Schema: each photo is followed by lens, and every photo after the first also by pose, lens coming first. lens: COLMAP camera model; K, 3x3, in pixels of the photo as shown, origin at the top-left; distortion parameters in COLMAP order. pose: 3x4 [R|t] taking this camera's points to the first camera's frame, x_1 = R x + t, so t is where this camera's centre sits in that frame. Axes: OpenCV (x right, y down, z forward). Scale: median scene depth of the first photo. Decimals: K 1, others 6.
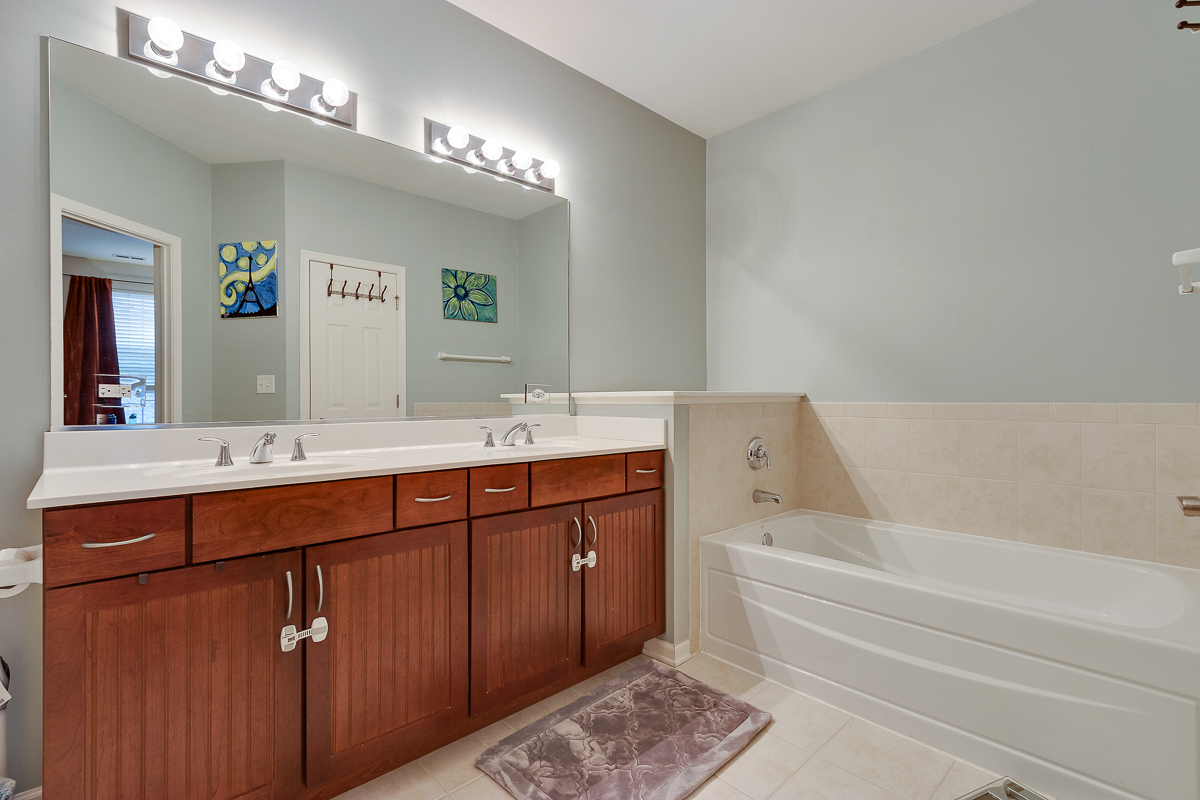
lens RADIAL K [[554.2, 0, 593.6], [0, 554.2, 396.0], [0, 0, 1]] dist [-0.001818, -0.000279]
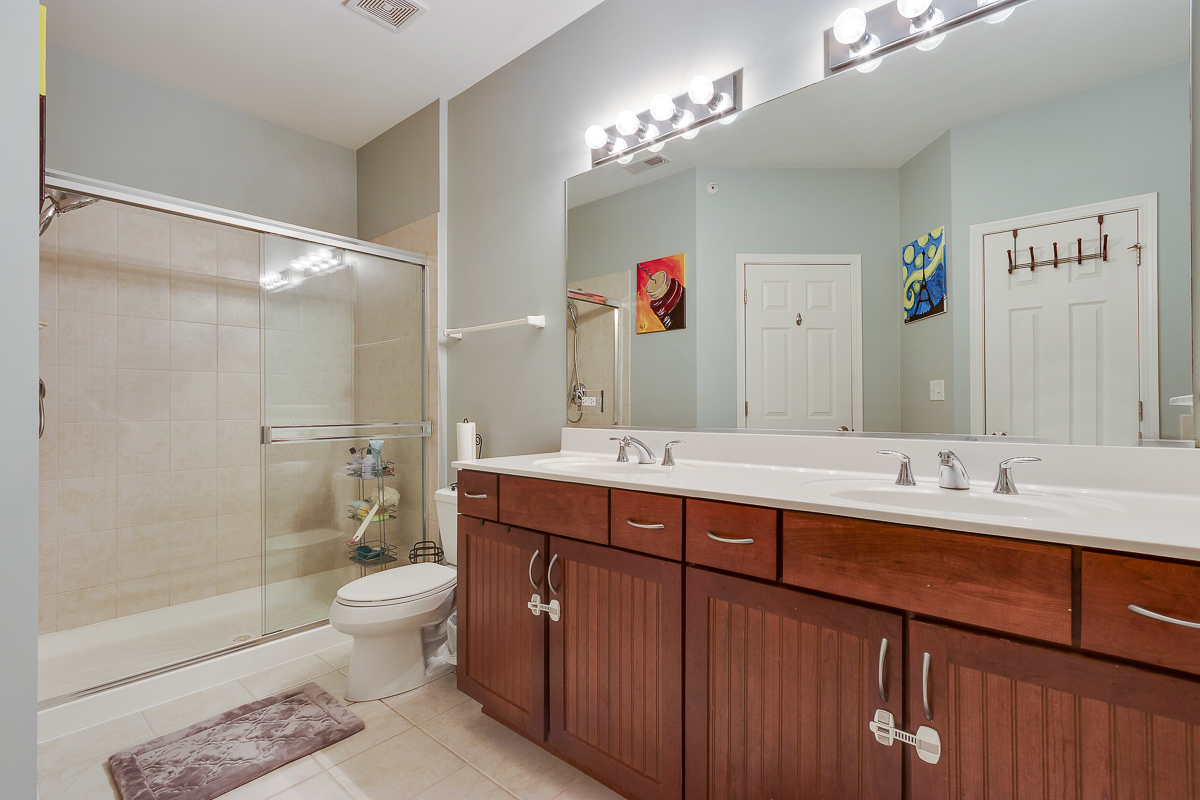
lens RADIAL K [[554.2, 0, 595.1], [0, 554.2, 406.9], [0, 0, 1]] dist [-0.001818, -0.000279]
pose [[0.094788, 0.000754, -0.995497, 0.374933], [0.005391, 0.999985, 0.001271, 0.002065], [0.995483, -0.005487, 0.094782, 0.570175]]
